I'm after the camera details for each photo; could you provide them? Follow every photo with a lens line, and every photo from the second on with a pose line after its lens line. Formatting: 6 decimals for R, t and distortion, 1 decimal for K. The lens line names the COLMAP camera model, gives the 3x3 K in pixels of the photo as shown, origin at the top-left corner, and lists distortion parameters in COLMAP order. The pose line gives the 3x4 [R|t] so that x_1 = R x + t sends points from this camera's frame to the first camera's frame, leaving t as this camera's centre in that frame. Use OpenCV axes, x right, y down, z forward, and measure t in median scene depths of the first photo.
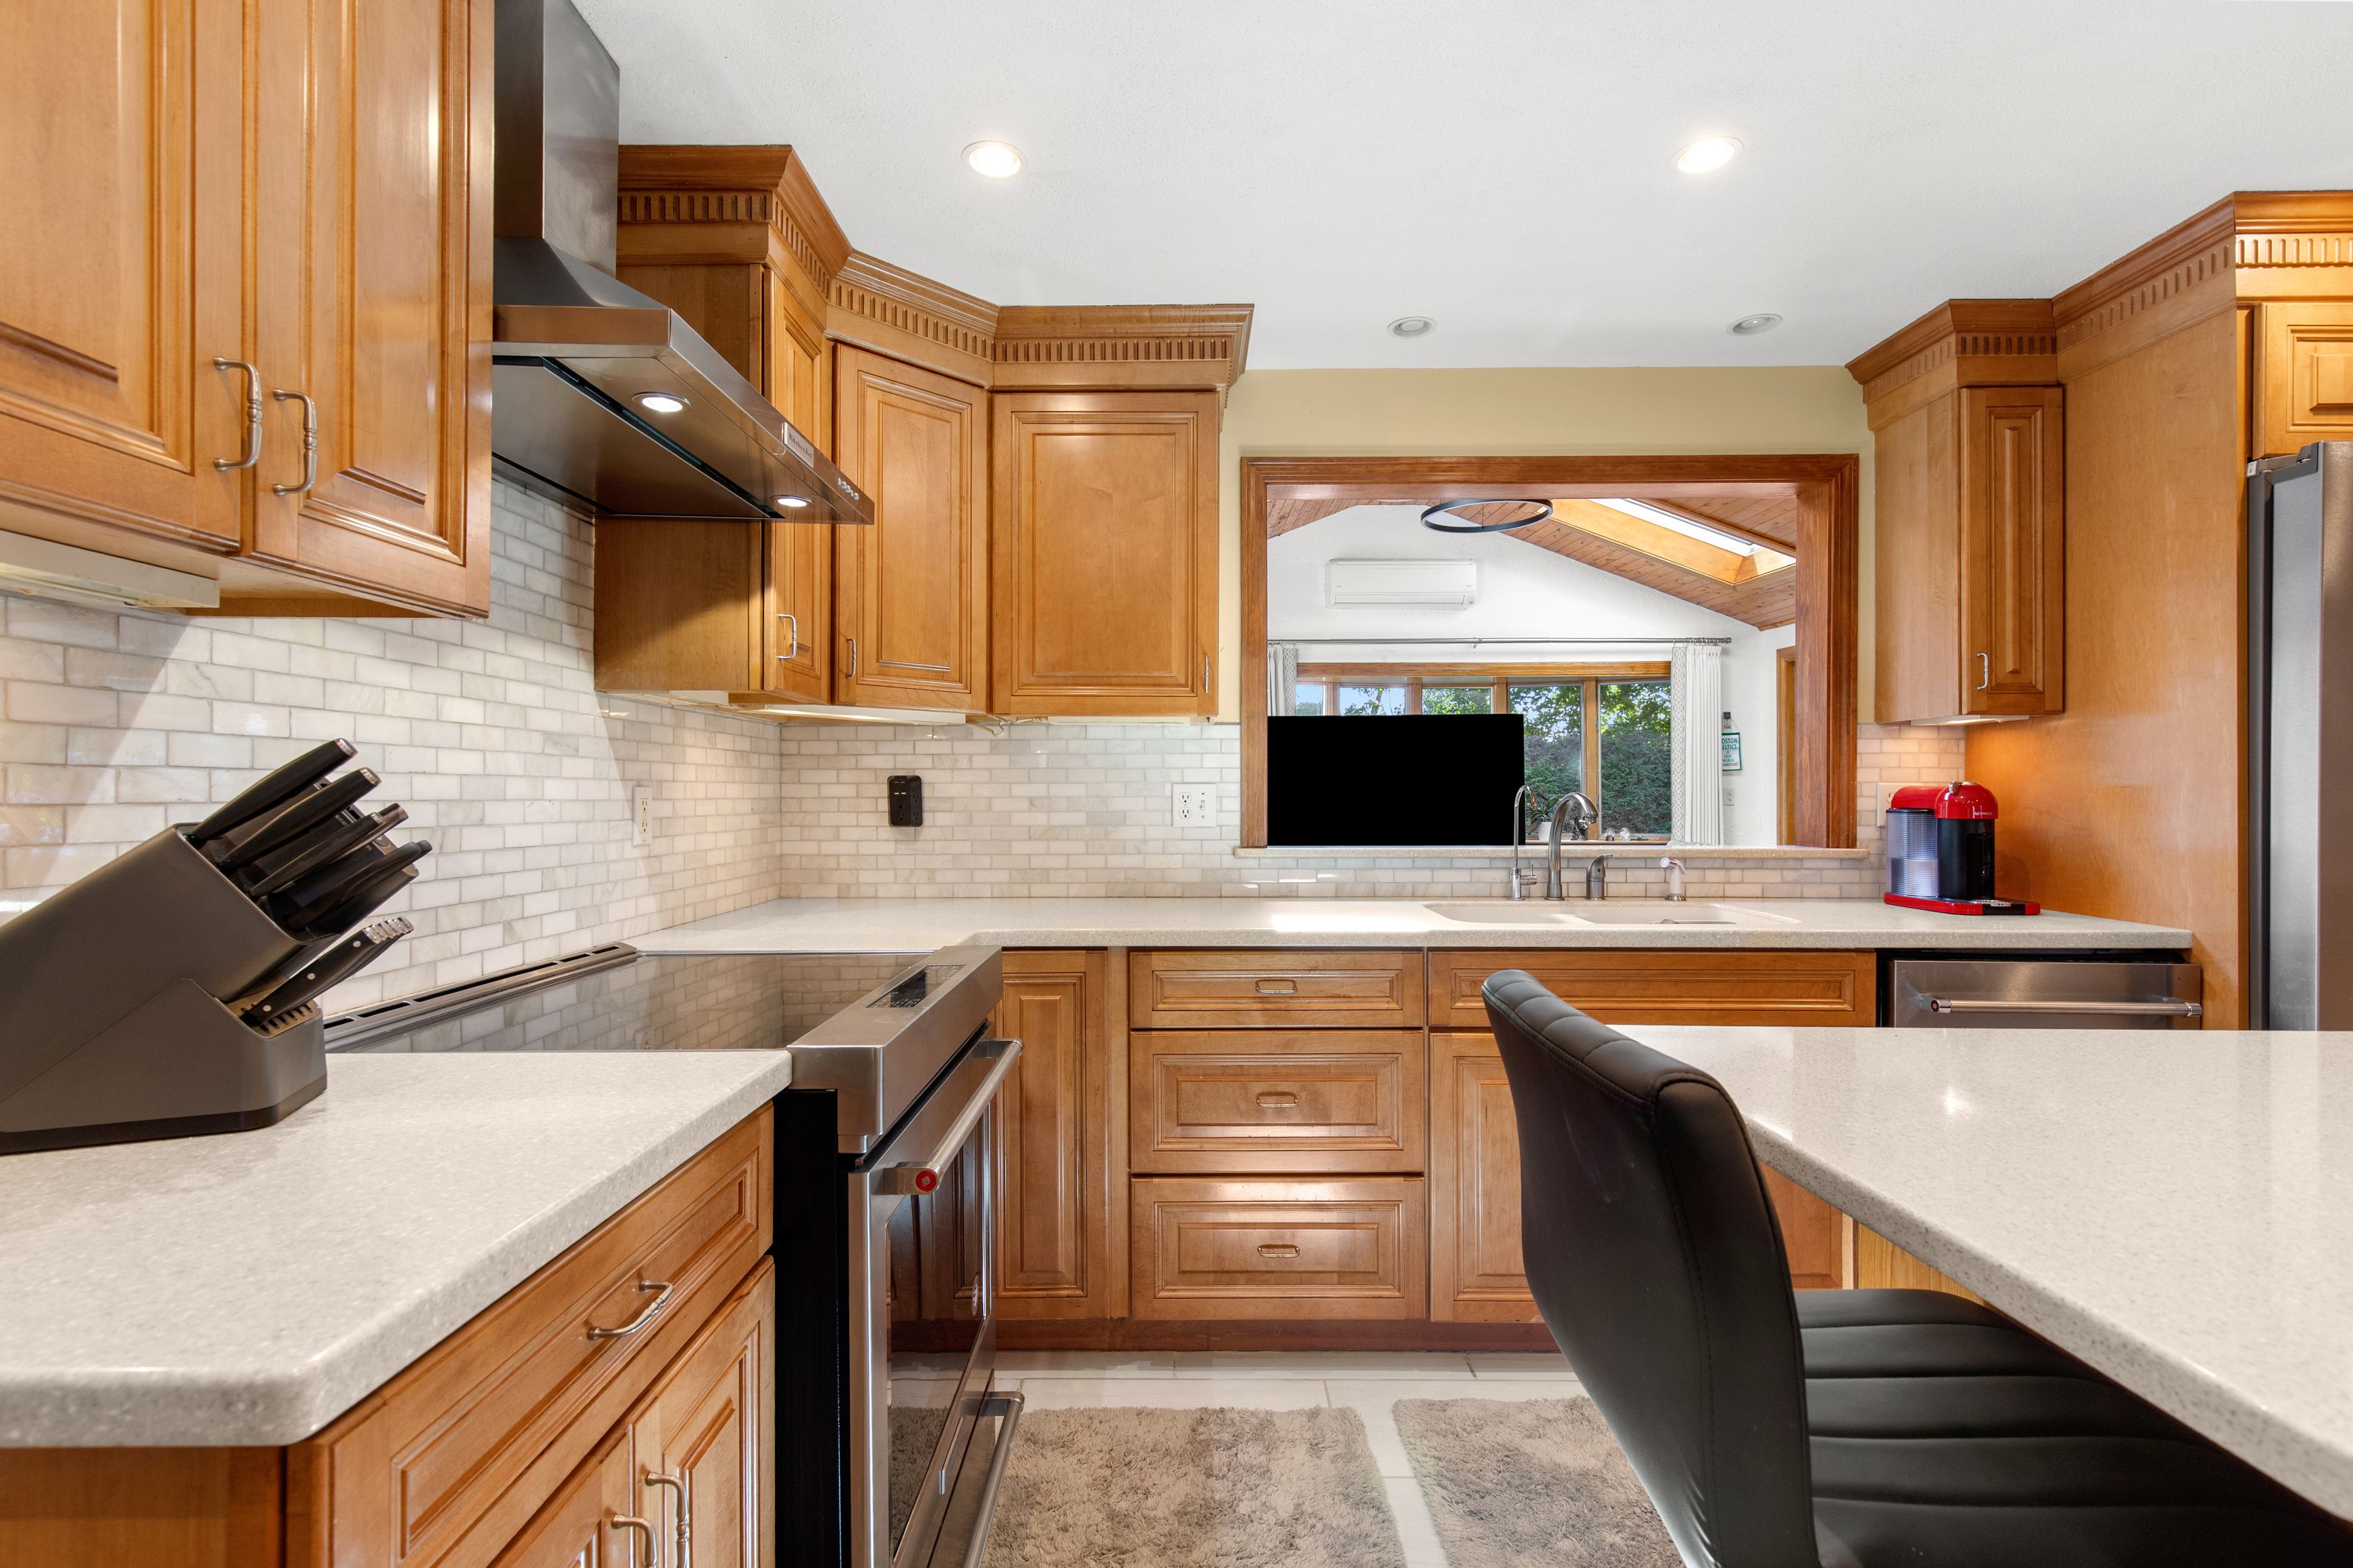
lens RADIAL K [[1069.6, 0, 1172.6], [0, 1069.6, 793.1], [0, 0, 1]] dist [0.001926, -0.000118]
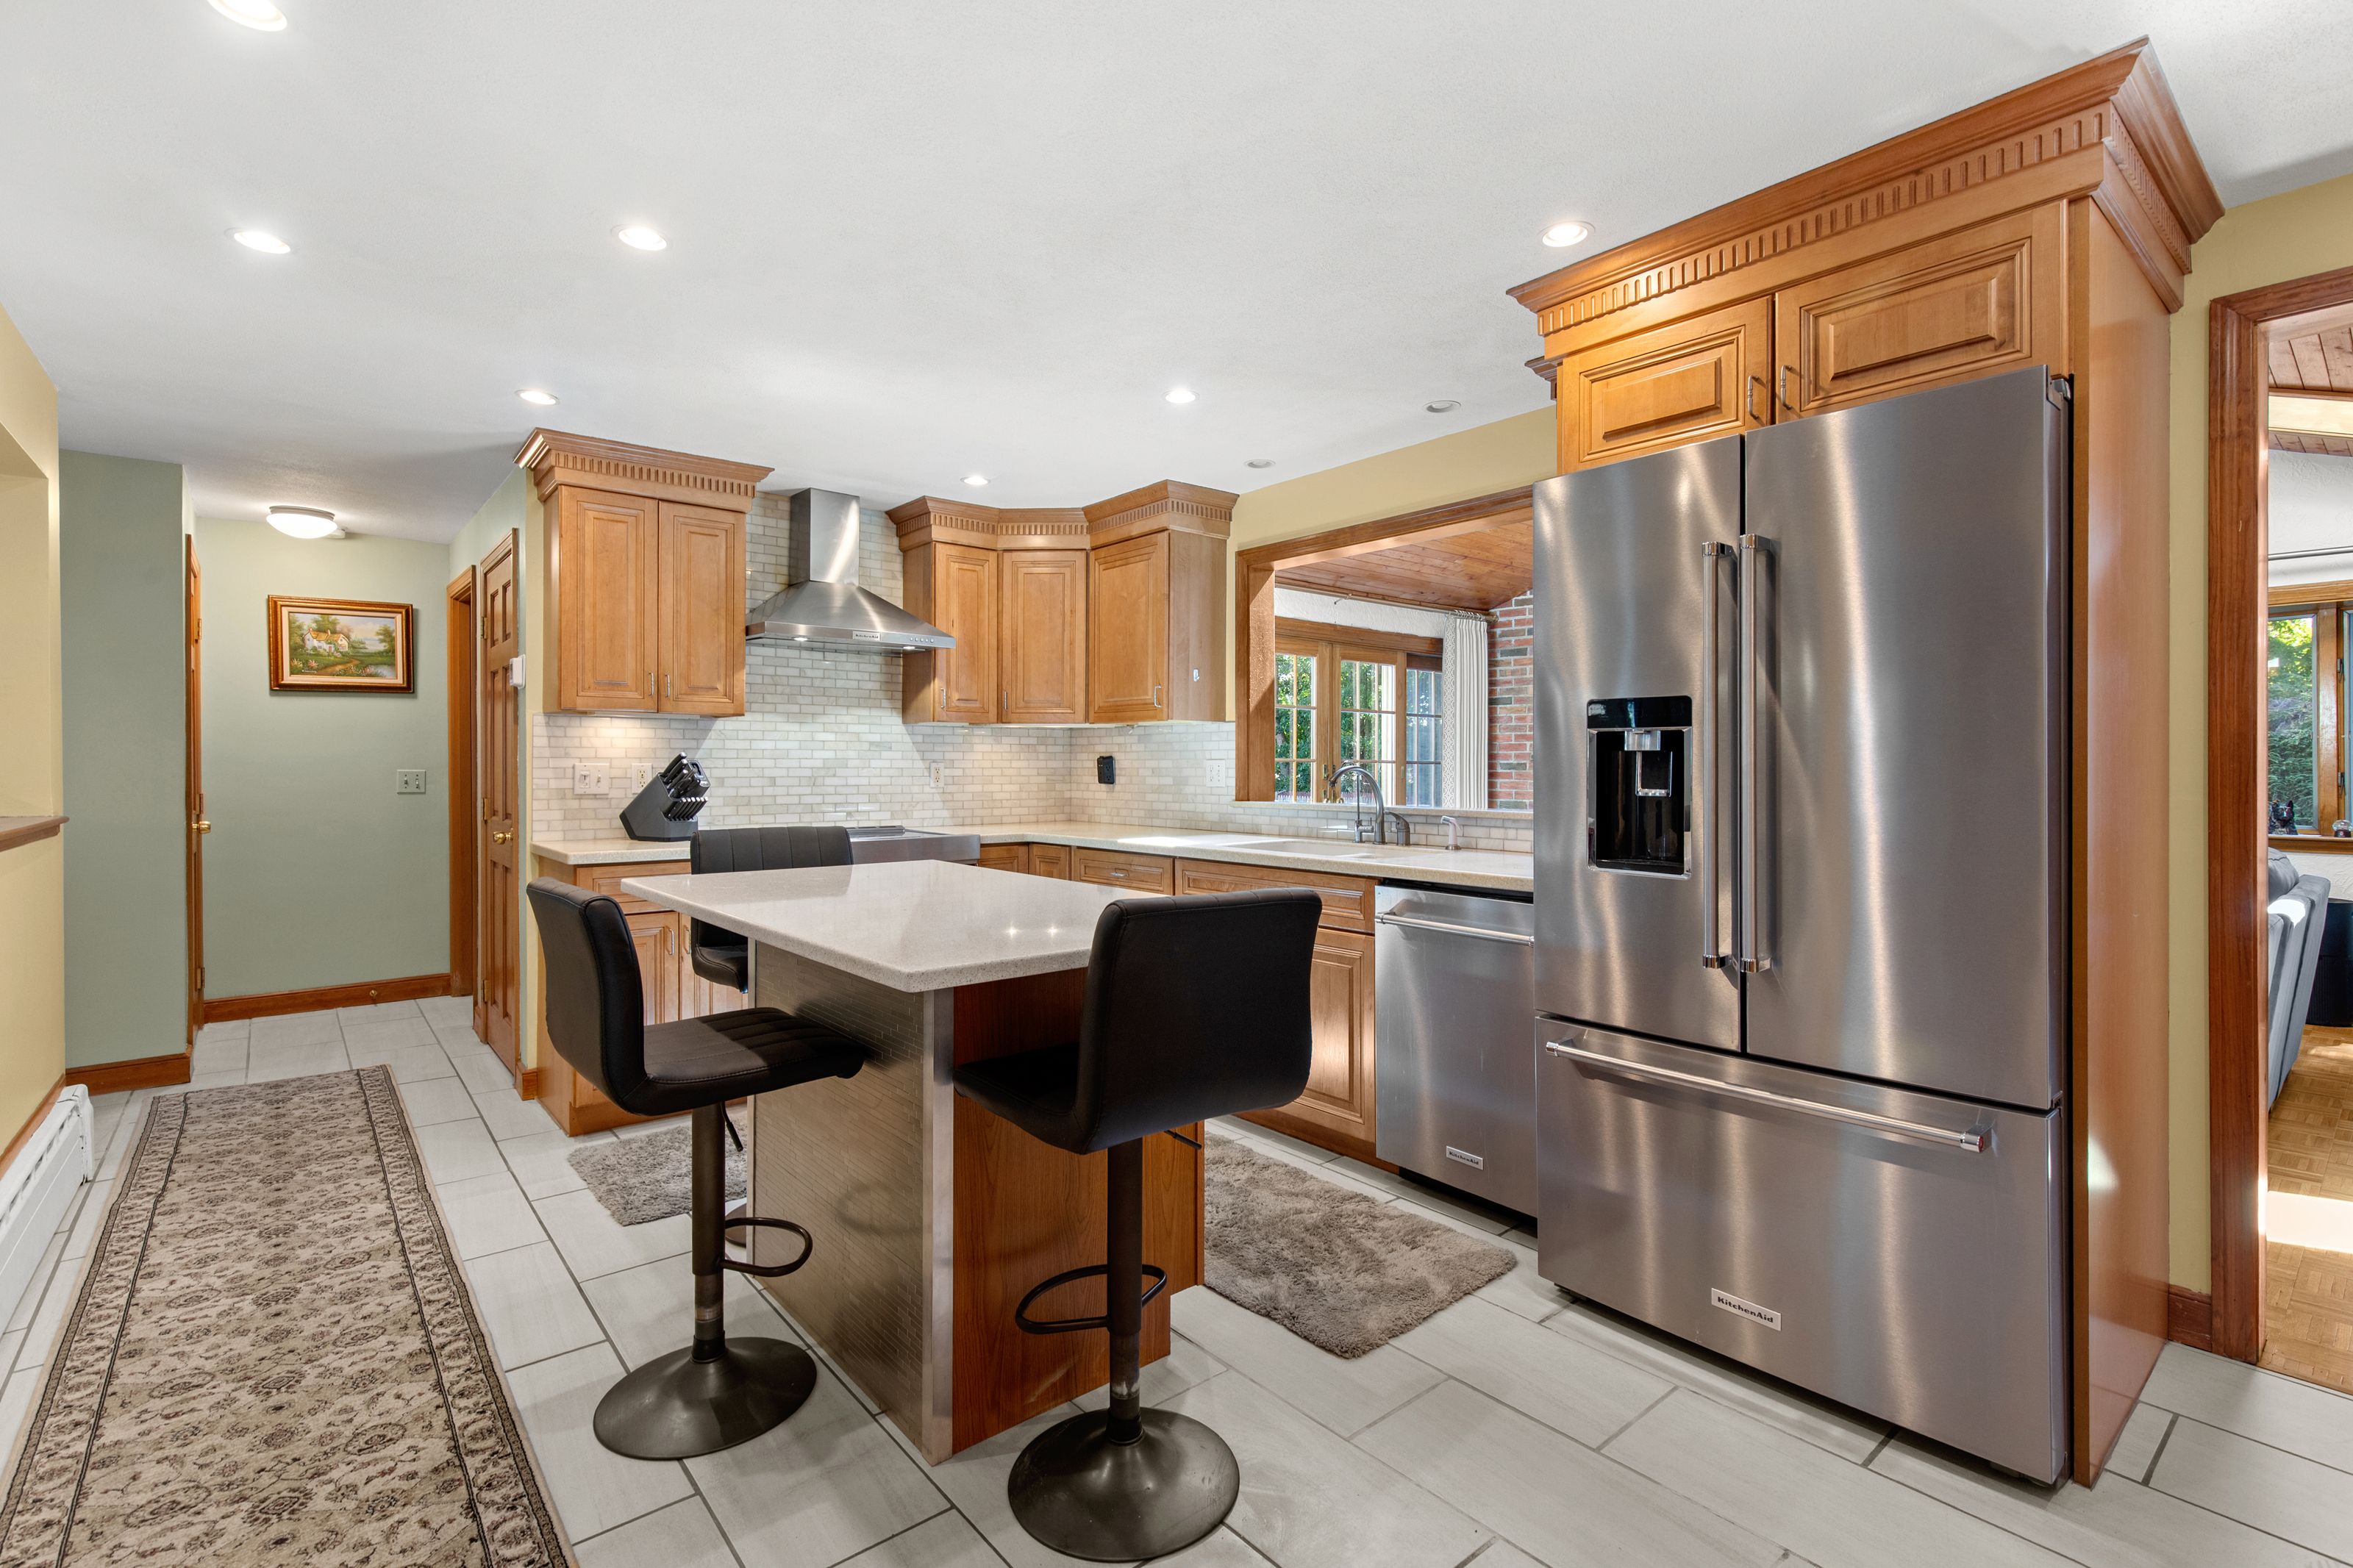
lens RADIAL K [[1057.5, 0, 1189.8], [0, 1057.5, 760.6], [0, 0, 1]] dist [-0.001431, -0.000232]
pose [[0.659089, -0.001806, -0.752063, 1.240941], [-0.001288, 0.999993, -0.003530, -0.002127], [0.752064, 0.003296, 0.659082, -0.080102]]
